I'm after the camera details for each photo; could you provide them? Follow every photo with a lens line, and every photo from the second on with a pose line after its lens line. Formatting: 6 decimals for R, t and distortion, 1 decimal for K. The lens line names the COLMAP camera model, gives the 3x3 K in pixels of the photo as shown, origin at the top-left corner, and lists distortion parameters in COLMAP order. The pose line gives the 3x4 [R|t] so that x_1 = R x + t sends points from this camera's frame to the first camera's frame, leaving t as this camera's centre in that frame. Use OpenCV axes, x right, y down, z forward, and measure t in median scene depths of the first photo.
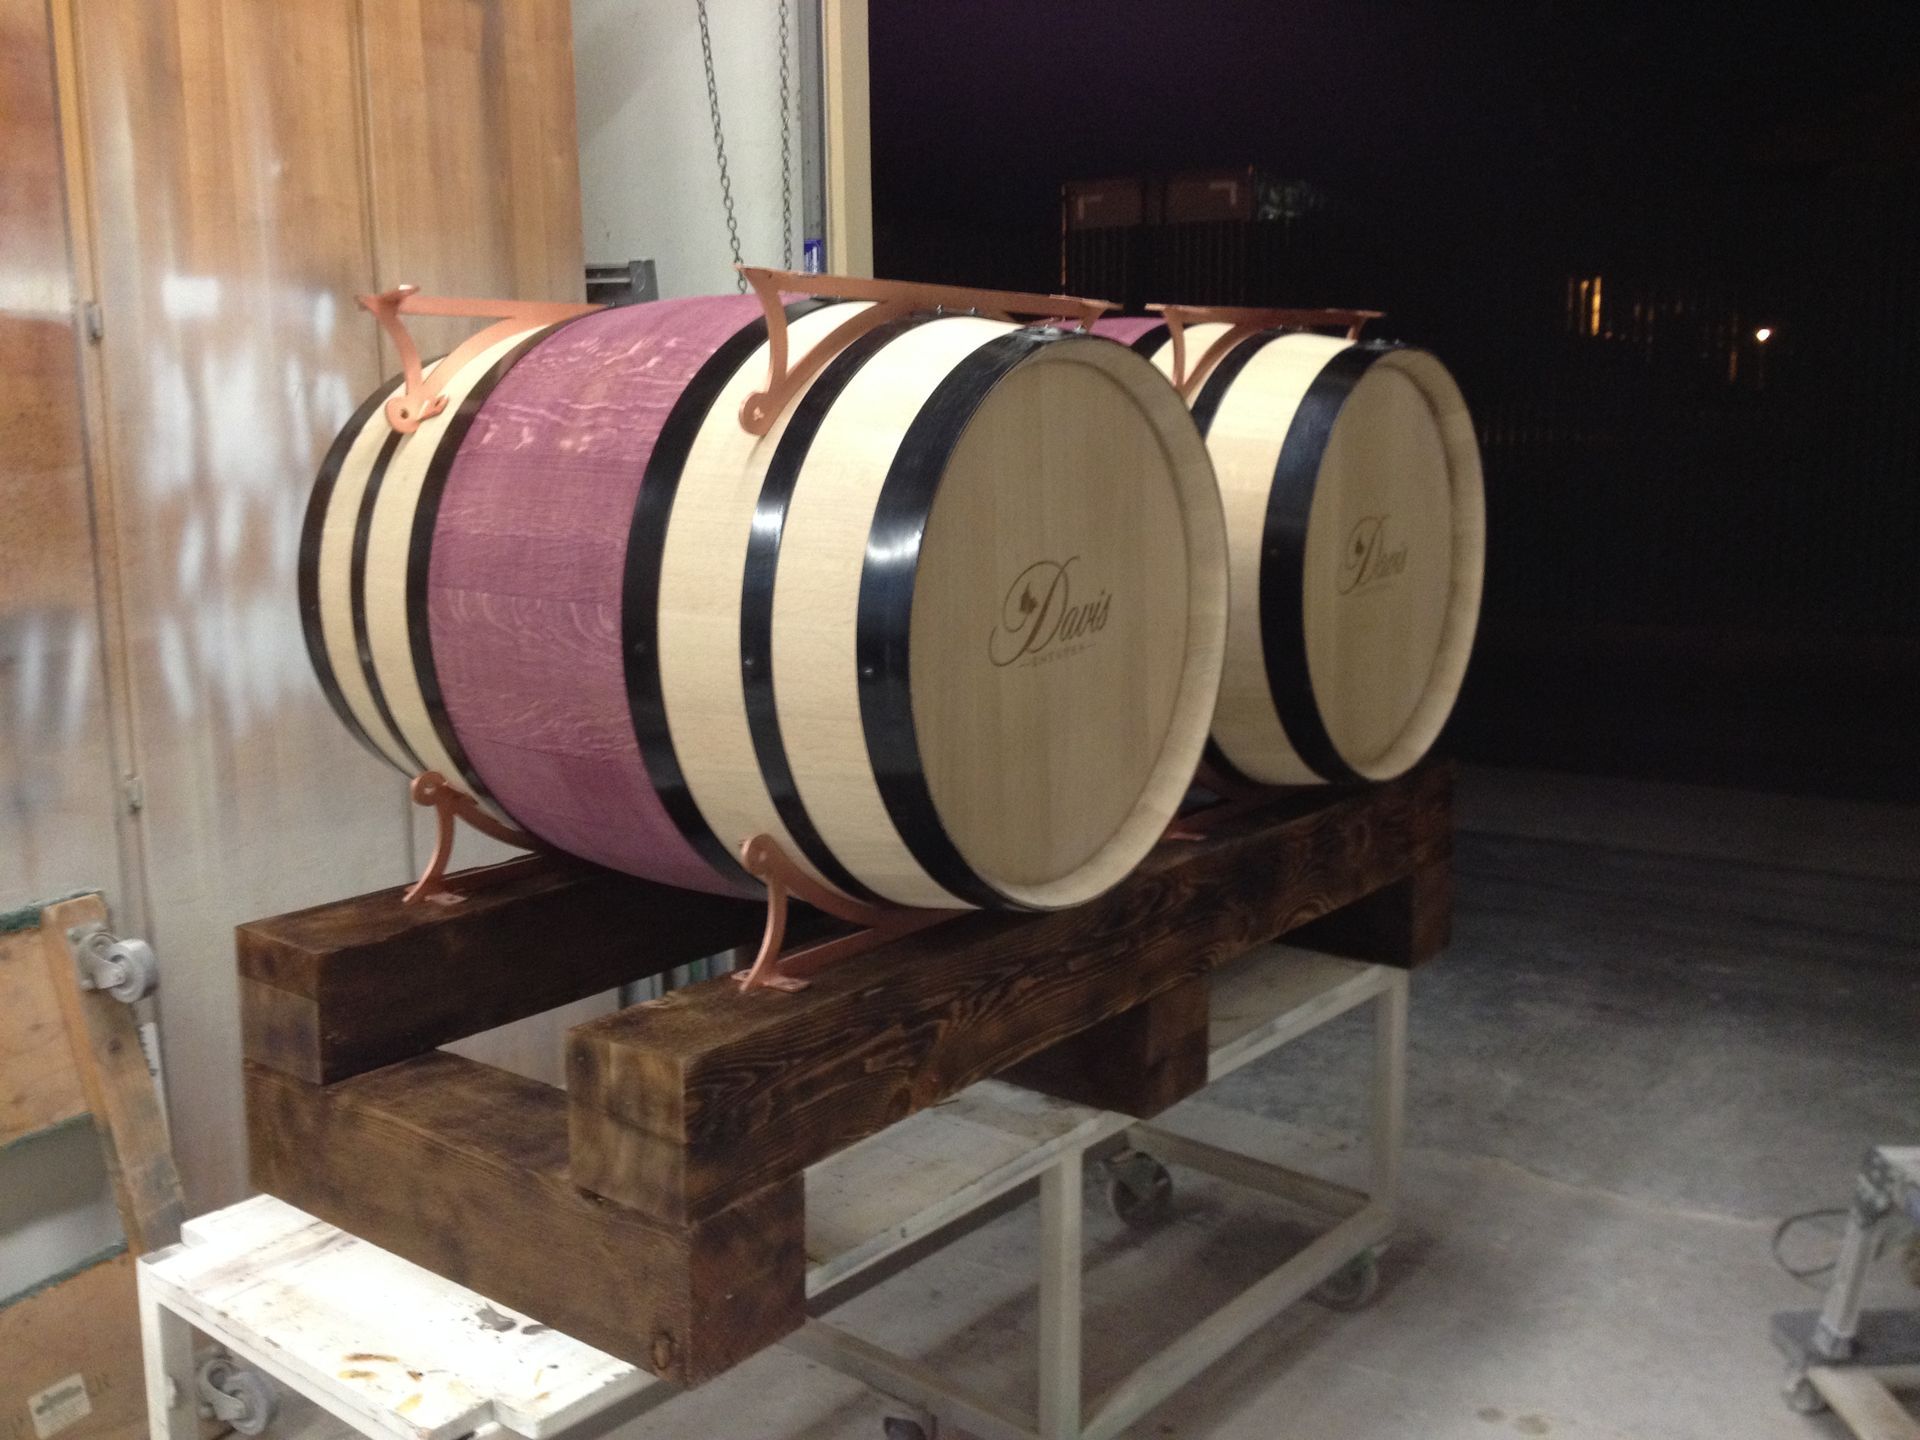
lens RADIAL K [[1819.1, 0, 942.4], [0, 1819.1, 713.8], [0, 0, 1]] dist [0.204350, -0.507868]
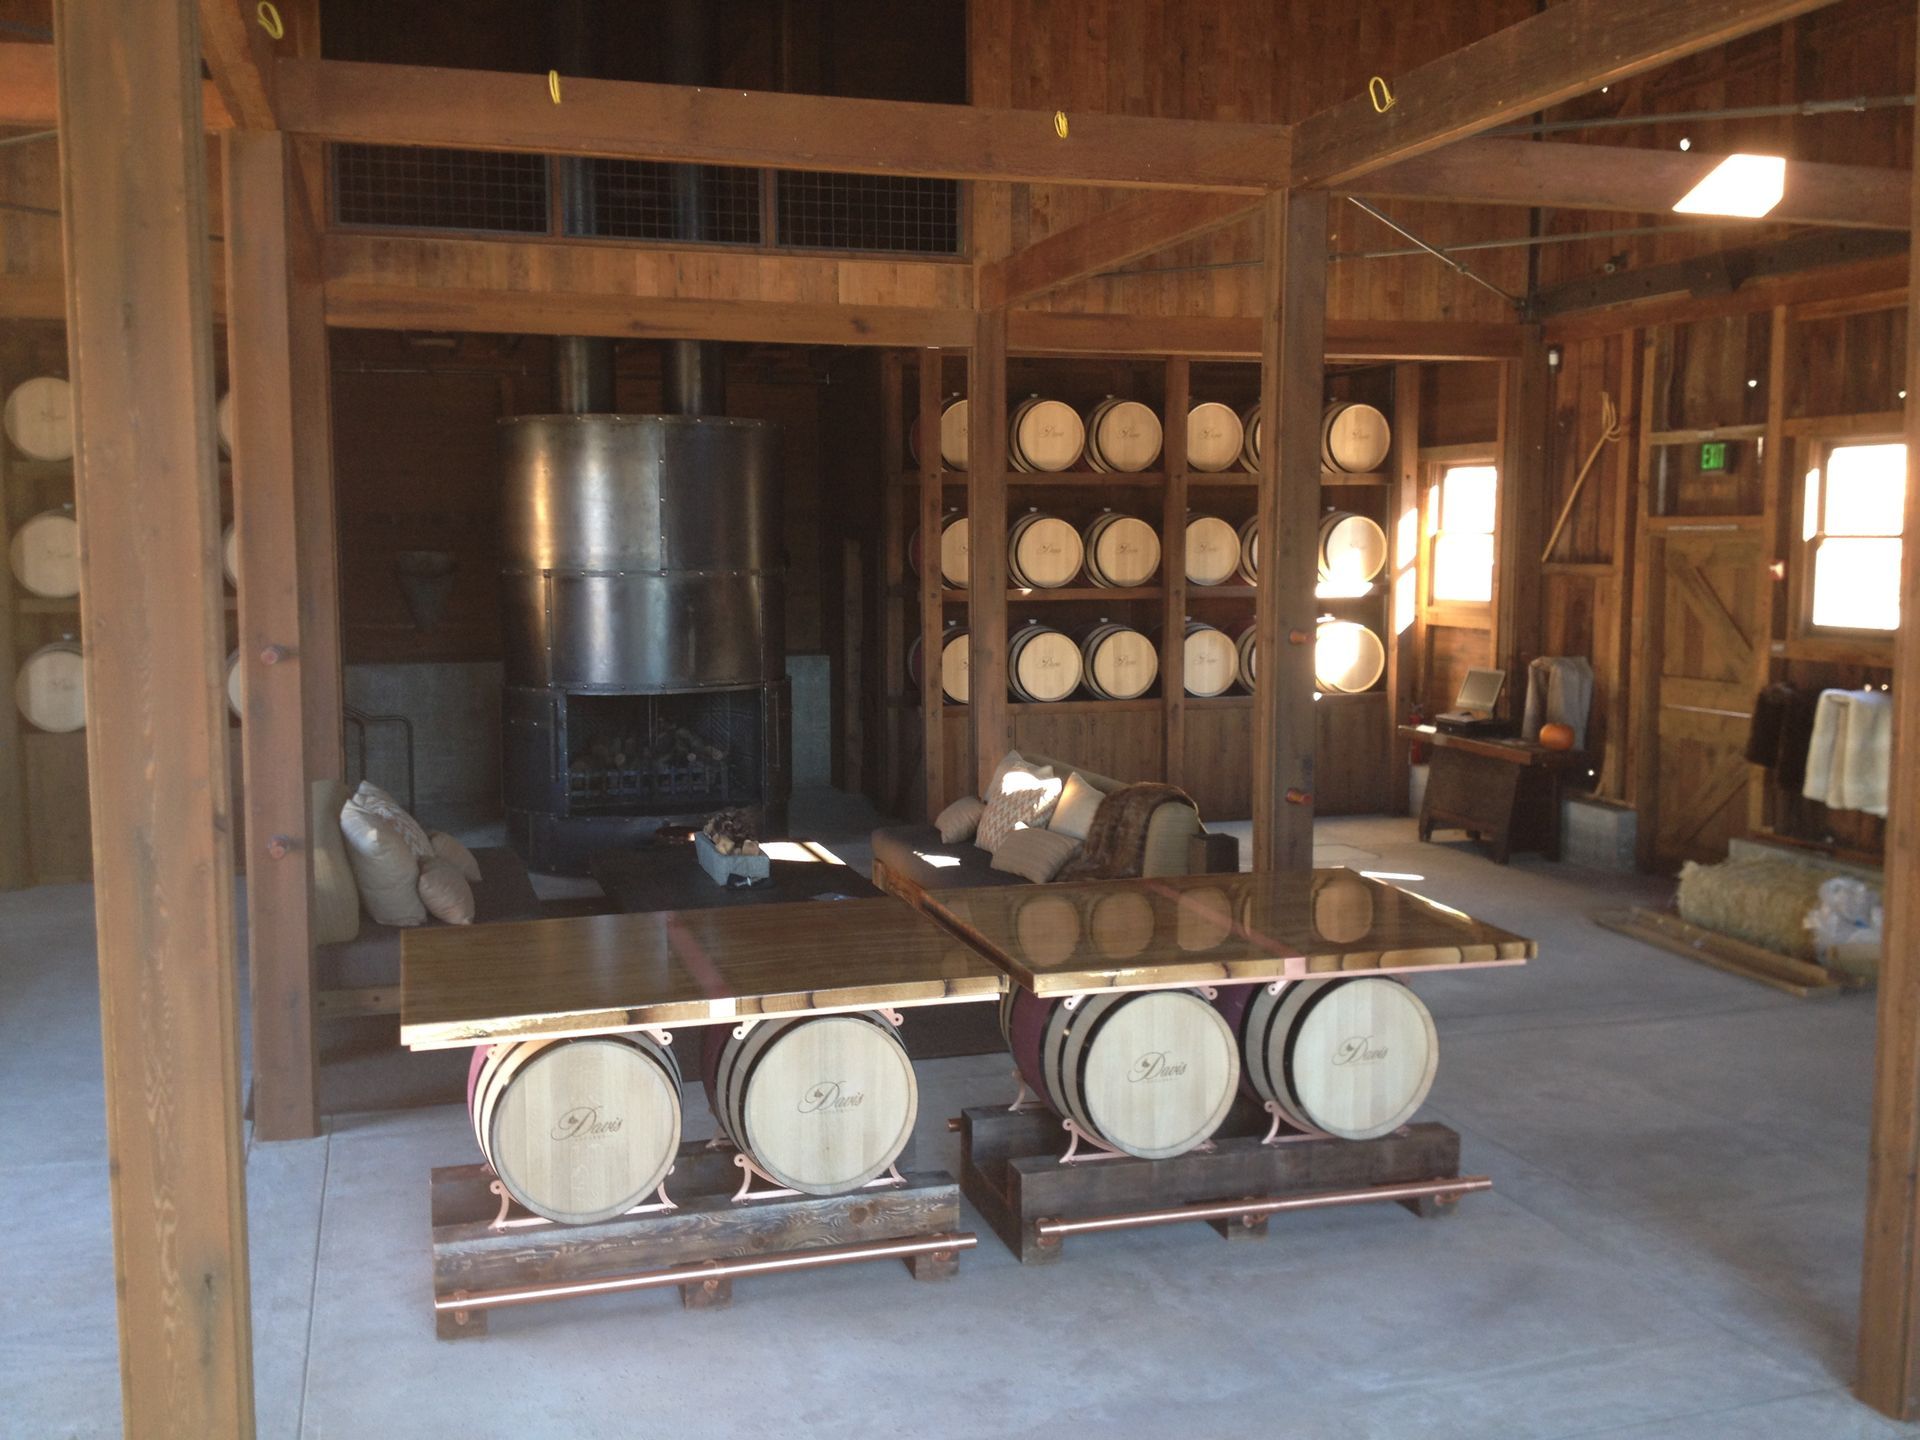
lens RADIAL K [[1819.1, 0, 942.4], [0, 1819.1, 713.8], [0, 0, 1]] dist [0.204350, -0.507868]
pose [[0.814178, 0.064914, -0.576976, 2.164676], [-0.101687, 0.994314, -0.031624, -0.664745], [0.571642, 0.084418, 0.816149, -1.171675]]
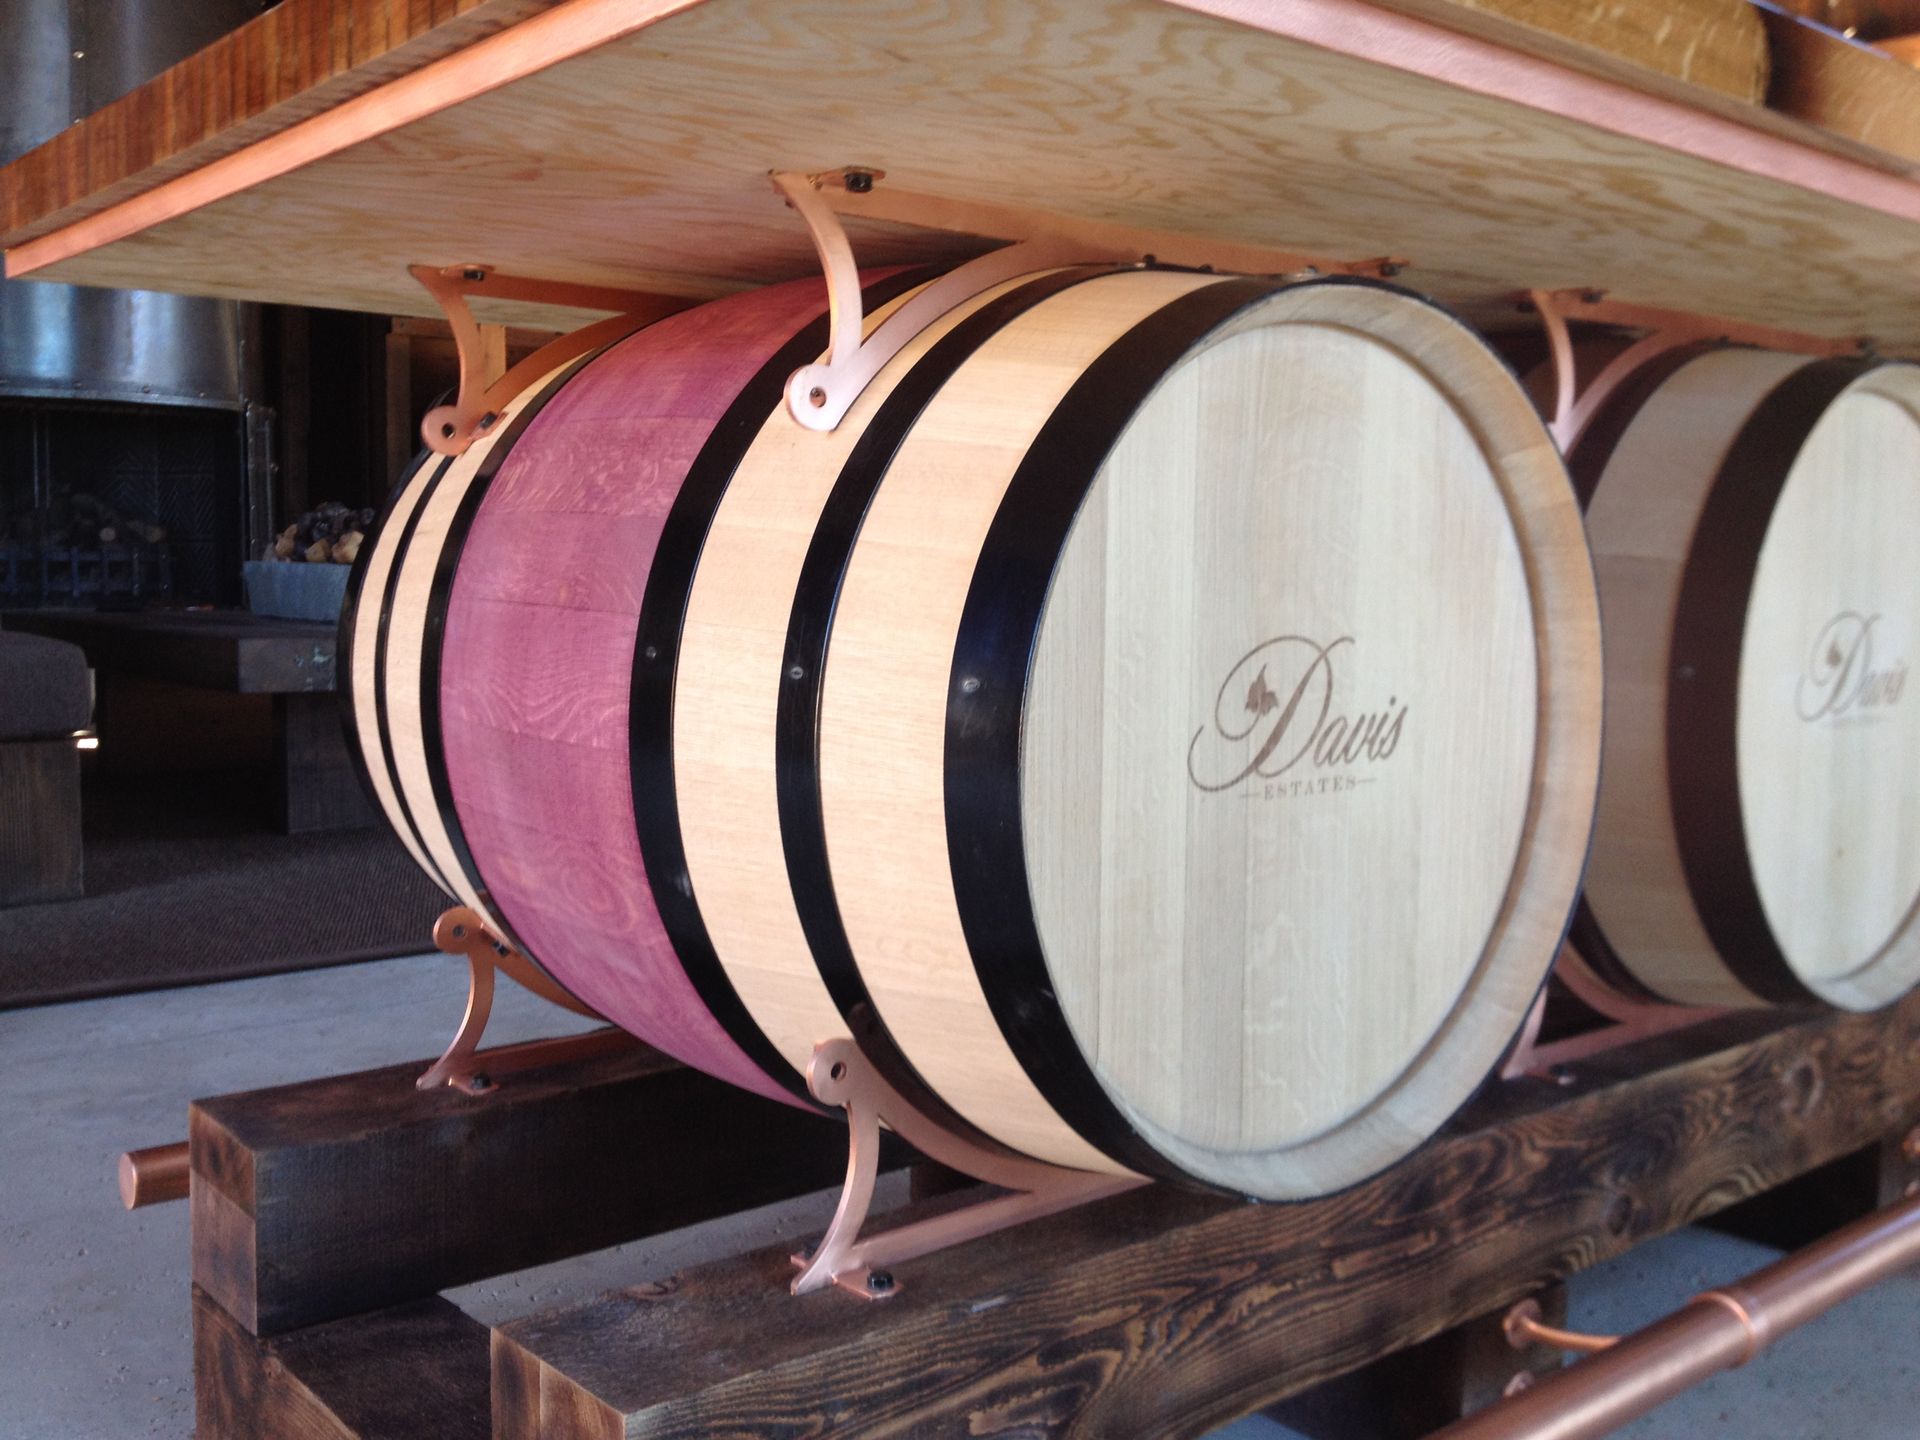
lens RADIAL K [[1825.8, 0, 946.0], [0, 1825.8, 698.2], [0, 0, 1]] dist [0.193050, -0.496199]
pose [[0.978331, 0.037272, -0.203664, 0.065122], [-0.055527, 0.994861, -0.084669, -0.000518], [0.199462, 0.094143, 0.975373, 0.328885]]
